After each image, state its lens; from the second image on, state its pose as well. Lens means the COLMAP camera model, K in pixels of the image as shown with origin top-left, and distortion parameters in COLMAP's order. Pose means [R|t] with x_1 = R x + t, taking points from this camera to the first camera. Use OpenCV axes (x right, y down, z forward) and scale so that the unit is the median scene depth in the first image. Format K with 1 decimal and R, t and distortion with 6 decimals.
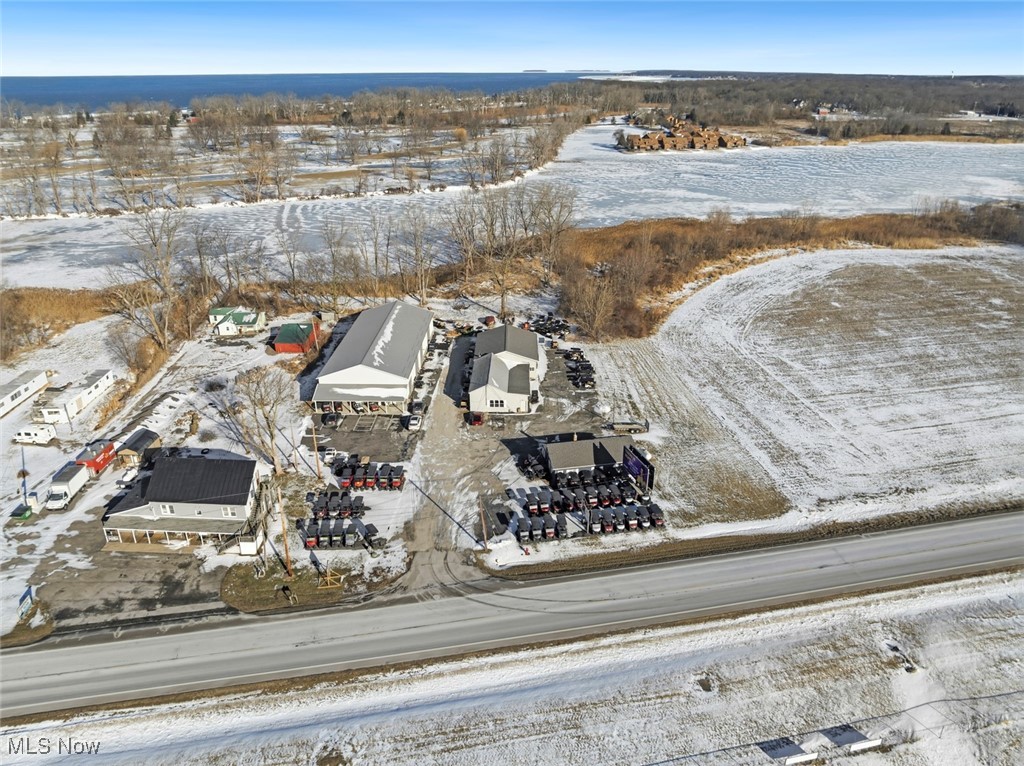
lens RADIAL K [[719.7, 0, 514.4], [0, 719.7, 381.7], [0, 0, 1]] dist [-0.029056, -0.008928]
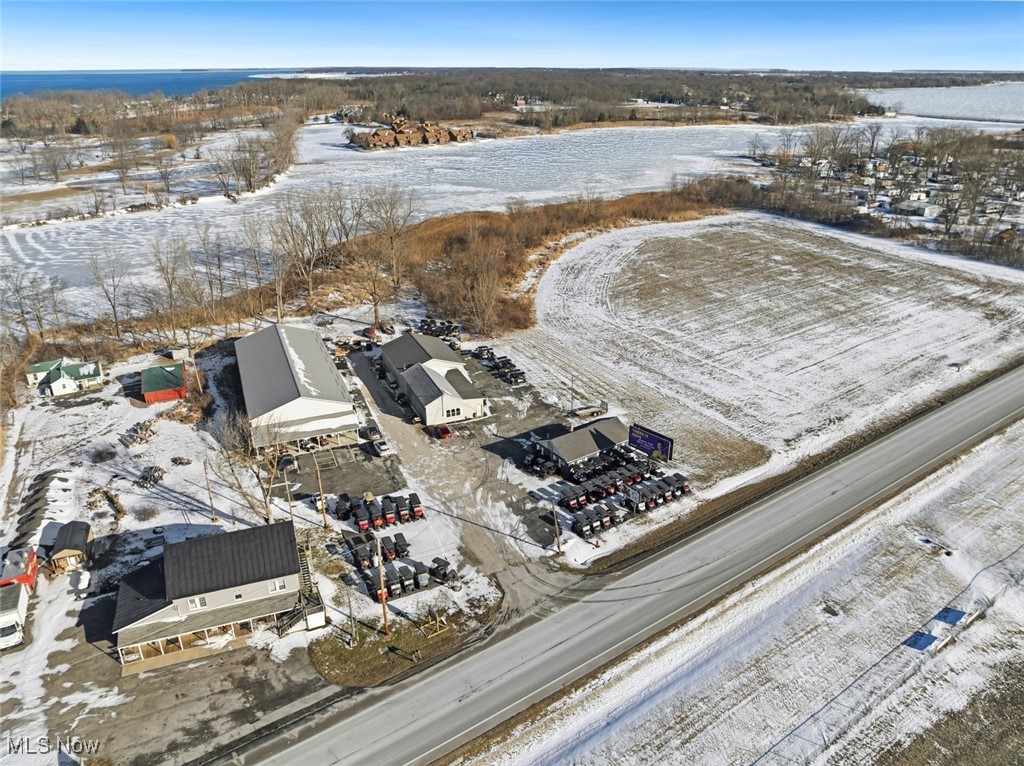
lens RADIAL K [[728.1, 0, 514.8], [0, 728.1, 379.9], [0, 0, 1]] dist [-0.031475, -0.004474]
pose [[0.913836, -0.162358, 0.372213, -0.314129], [0.163253, 0.986148, 0.029345, -0.028878], [-0.371822, 0.033948, 0.927683, 0.066263]]
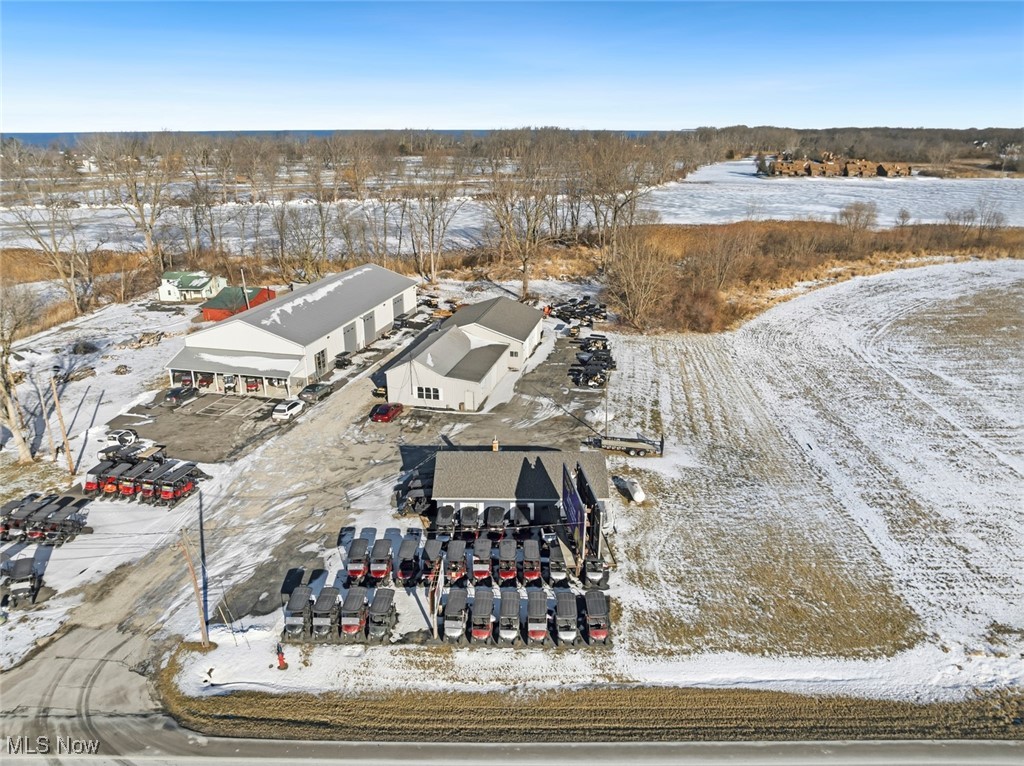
lens RADIAL K [[722.6, 0, 515.4], [0, 722.6, 377.6], [0, 0, 1]] dist [-0.043434, 0.010244]
pose [[0.978869, 0.069309, -0.192384, 0.173632], [-0.084249, 0.993941, -0.070588, 0.056287], [0.186326, 0.085305, 0.978778, 0.415640]]
